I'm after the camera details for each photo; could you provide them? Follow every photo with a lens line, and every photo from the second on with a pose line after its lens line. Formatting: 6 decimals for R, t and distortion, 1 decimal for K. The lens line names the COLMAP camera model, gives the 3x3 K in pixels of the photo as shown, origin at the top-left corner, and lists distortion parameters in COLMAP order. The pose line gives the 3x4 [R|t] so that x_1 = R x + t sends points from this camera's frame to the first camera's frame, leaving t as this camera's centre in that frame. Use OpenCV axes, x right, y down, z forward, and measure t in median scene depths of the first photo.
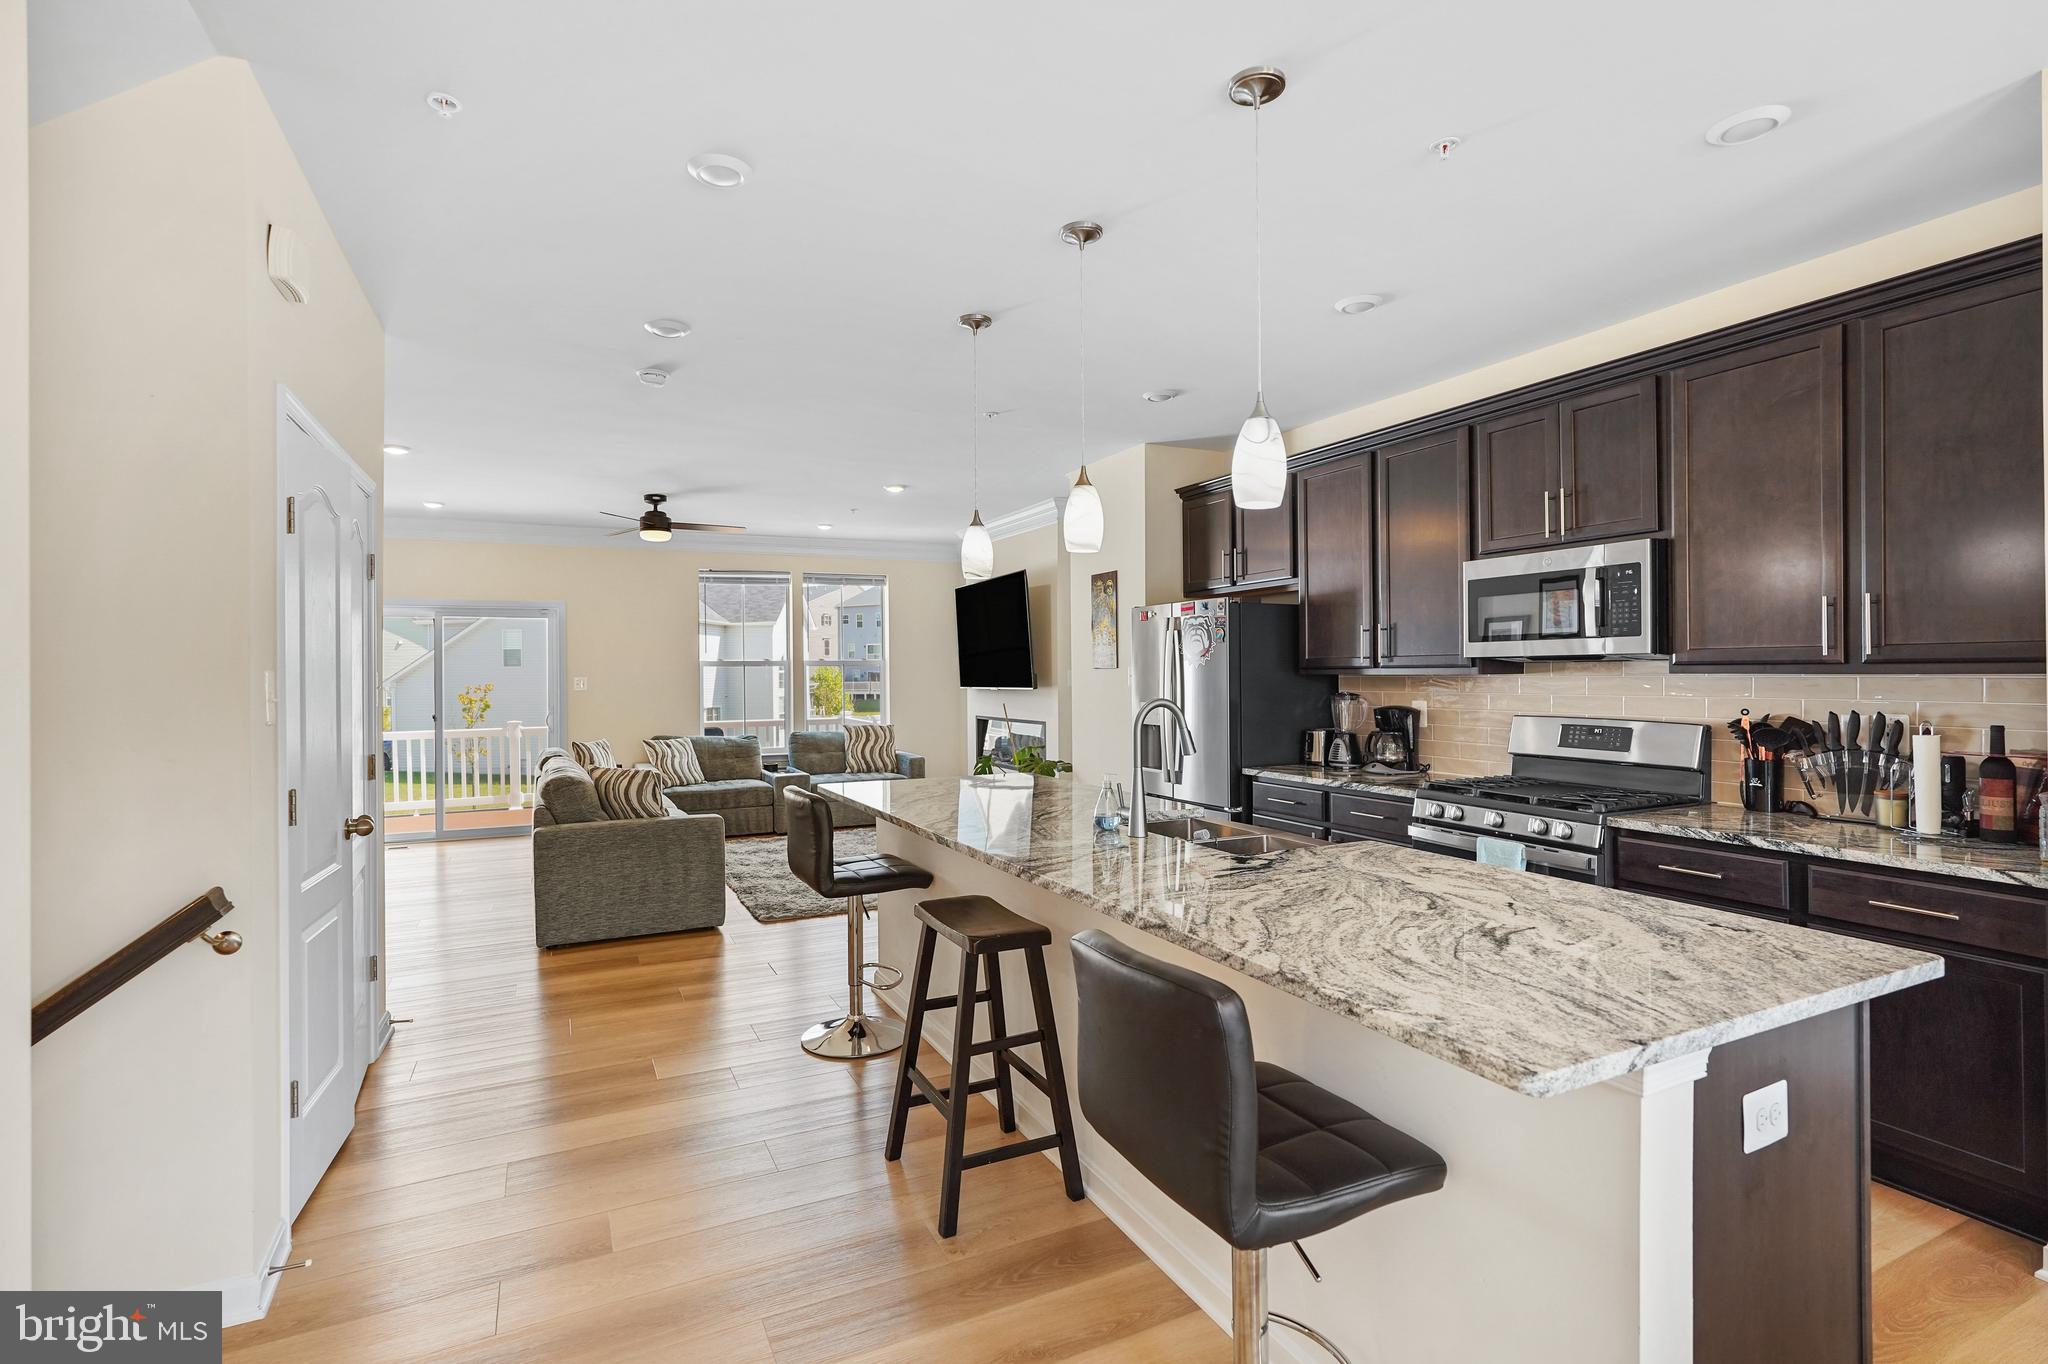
lens RADIAL K [[970.6, 0, 1023.9], [0, 970.6, 672.7], [0, 0, 1]] dist [0.000860, 0.000555]
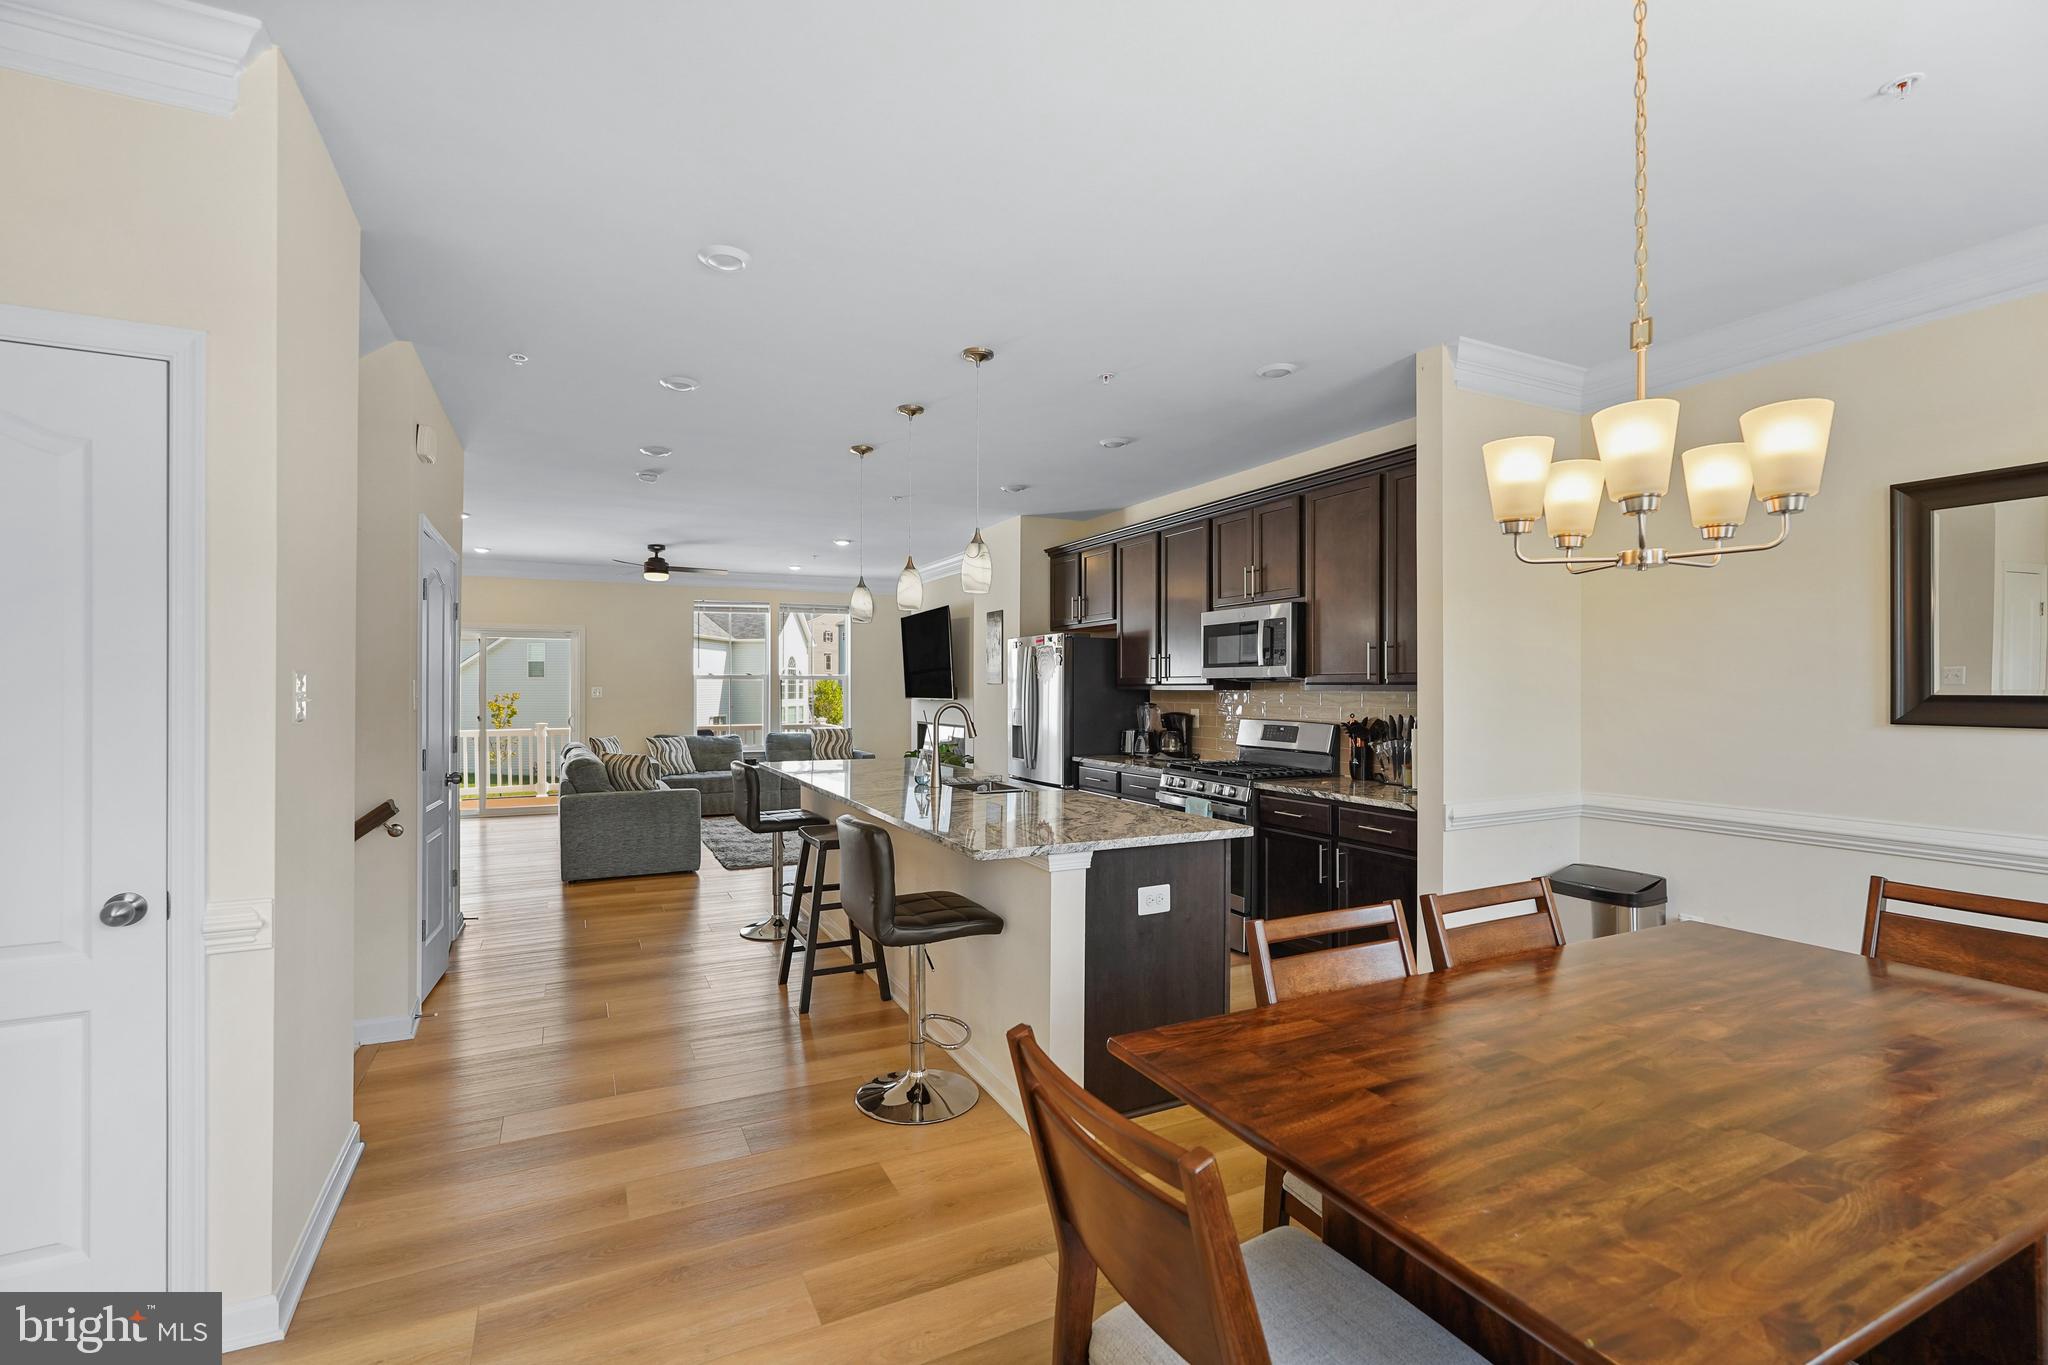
lens RADIAL K [[918.1, 0, 1023.4], [0, 918.1, 683.4], [0, 0, 1]] dist [-0.008334, 0.002782]
pose [[0.999947, 0.009396, 0.004102, 0.151848], [-0.009378, 0.999947, -0.004264, 0.000220], [-0.004142, 0.004225, 0.999982, -0.316489]]
